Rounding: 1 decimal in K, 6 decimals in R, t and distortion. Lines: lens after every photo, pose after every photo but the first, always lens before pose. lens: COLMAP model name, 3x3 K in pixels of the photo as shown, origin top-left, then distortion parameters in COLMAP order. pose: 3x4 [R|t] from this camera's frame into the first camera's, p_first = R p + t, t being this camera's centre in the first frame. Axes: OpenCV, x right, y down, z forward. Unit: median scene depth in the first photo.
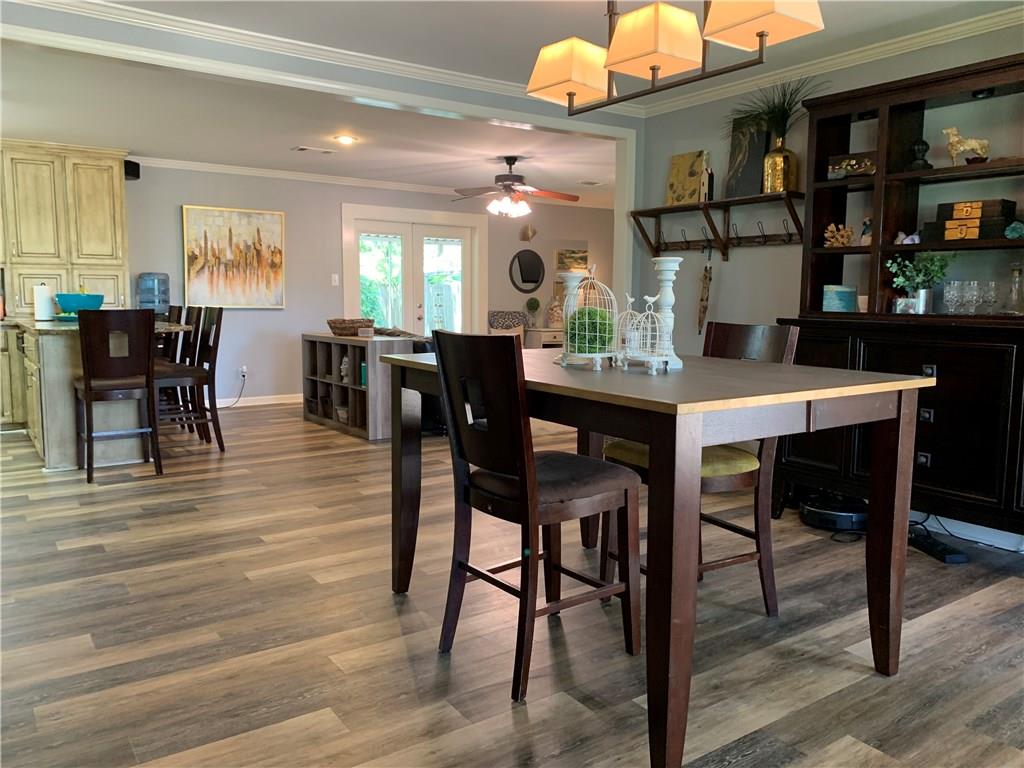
lens RADIAL K [[787.7, 0, 508.2], [0, 787.7, 379.2], [0, 0, 1]] dist [0.025767, -0.021997]
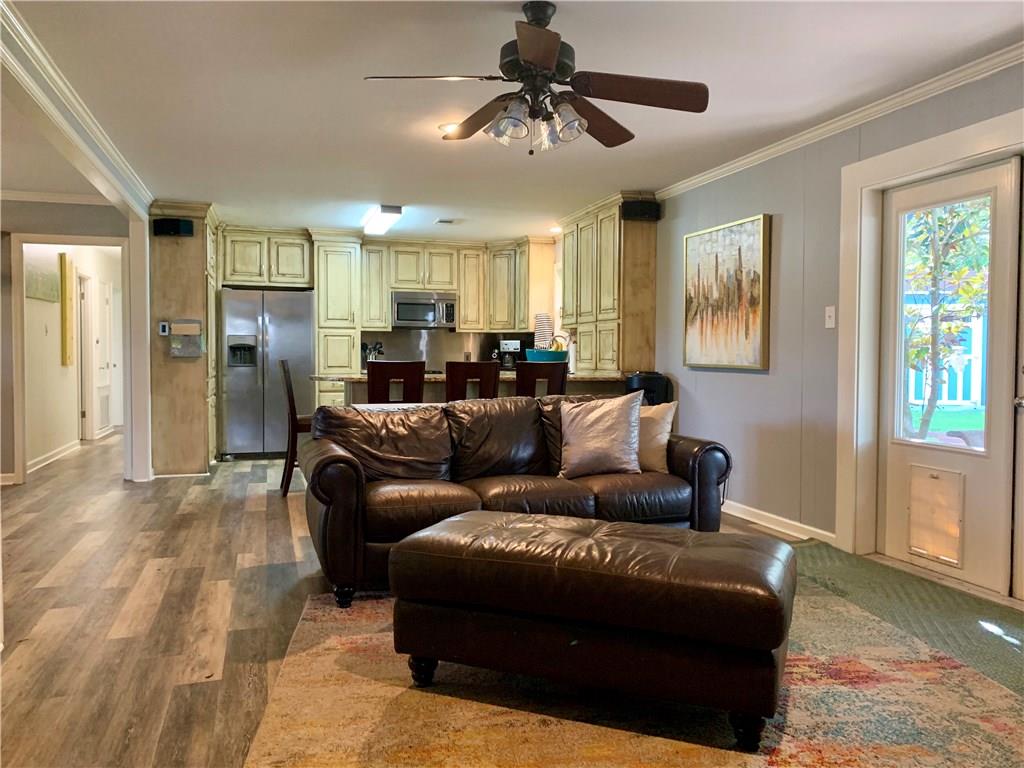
lens RADIAL K [[787.7, 0, 511.9], [0, 787.7, 379.1], [0, 0, 1]] dist [0.025767, -0.021997]
pose [[-0.314843, 0.021908, -0.948891, 0.426114], [-0.104437, 0.992864, 0.057575, -0.116381], [0.943381, 0.117226, -0.310308, 1.202130]]
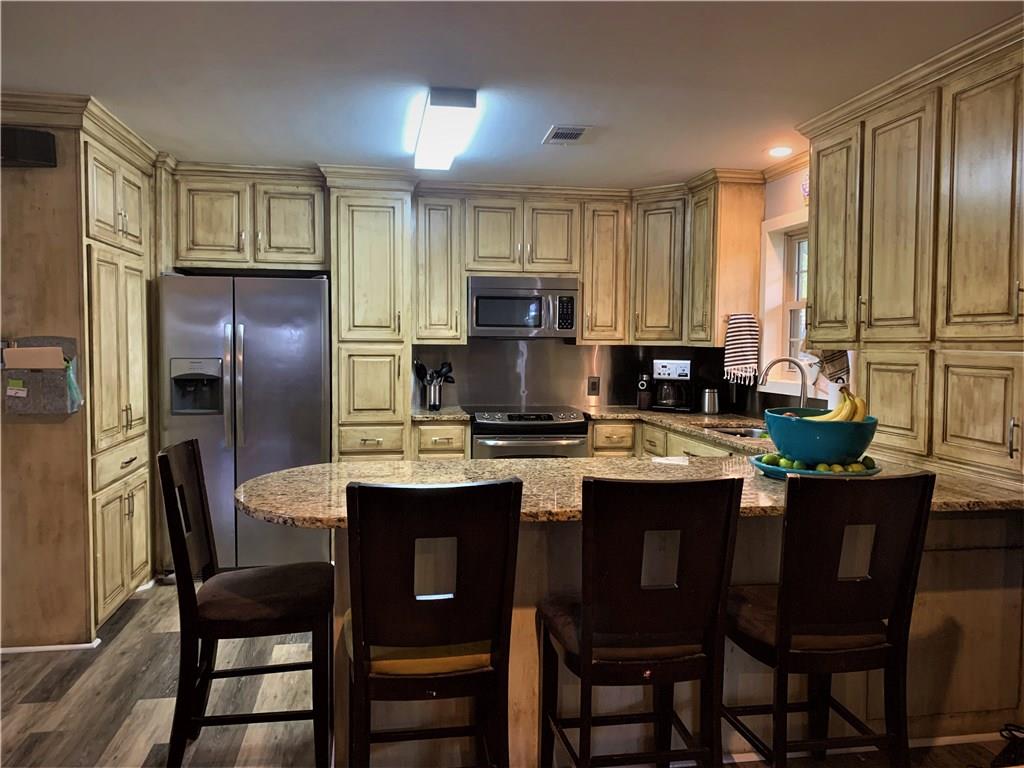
lens RADIAL K [[787.7, 0, 509.7], [0, 787.7, 380.8], [0, 0, 1]] dist [0.025767, -0.021997]
pose [[-0.431146, 0.038851, -0.901445, -0.075313], [-0.100673, 0.990763, 0.090850, -0.137616], [0.896648, 0.129921, -0.423252, 0.966456]]
